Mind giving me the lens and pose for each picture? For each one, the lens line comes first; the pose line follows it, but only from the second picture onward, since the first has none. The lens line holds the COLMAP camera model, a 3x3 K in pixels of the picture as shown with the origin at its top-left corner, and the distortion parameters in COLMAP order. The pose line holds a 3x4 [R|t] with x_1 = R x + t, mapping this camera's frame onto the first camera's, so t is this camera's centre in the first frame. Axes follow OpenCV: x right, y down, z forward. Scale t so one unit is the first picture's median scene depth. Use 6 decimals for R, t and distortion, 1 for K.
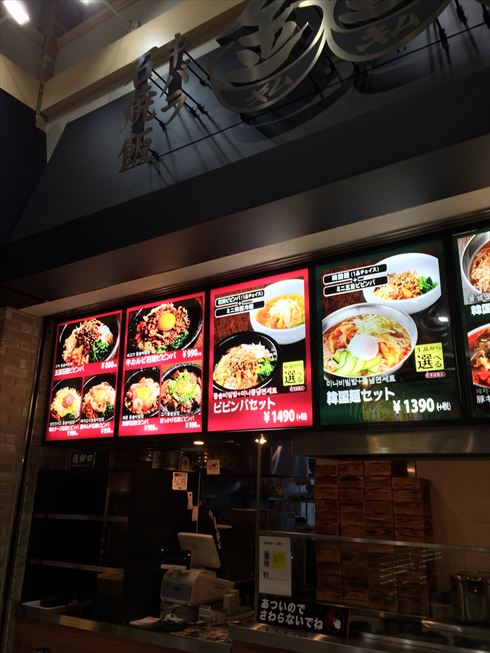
lens RADIAL K [[552.5, 0, 245.0], [0, 552.5, 326.5], [0, 0, 1]] dist [0.096727, -0.122996]
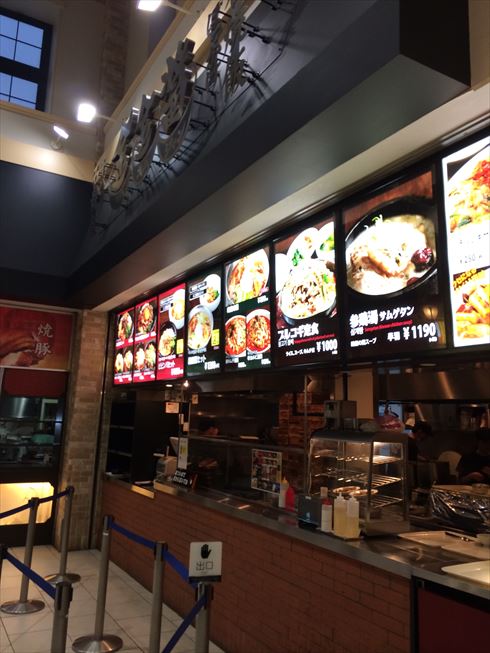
lens RADIAL K [[552.5, 0, 245.0], [0, 552.5, 326.5], [0, 0, 1]] dist [0.096727, -0.122996]
pose [[0.894427, -0.064368, -0.442557, 0.842580], [0.118067, 0.988465, 0.094851, -0.094042], [0.431347, -0.137089, 0.891710, -0.352591]]
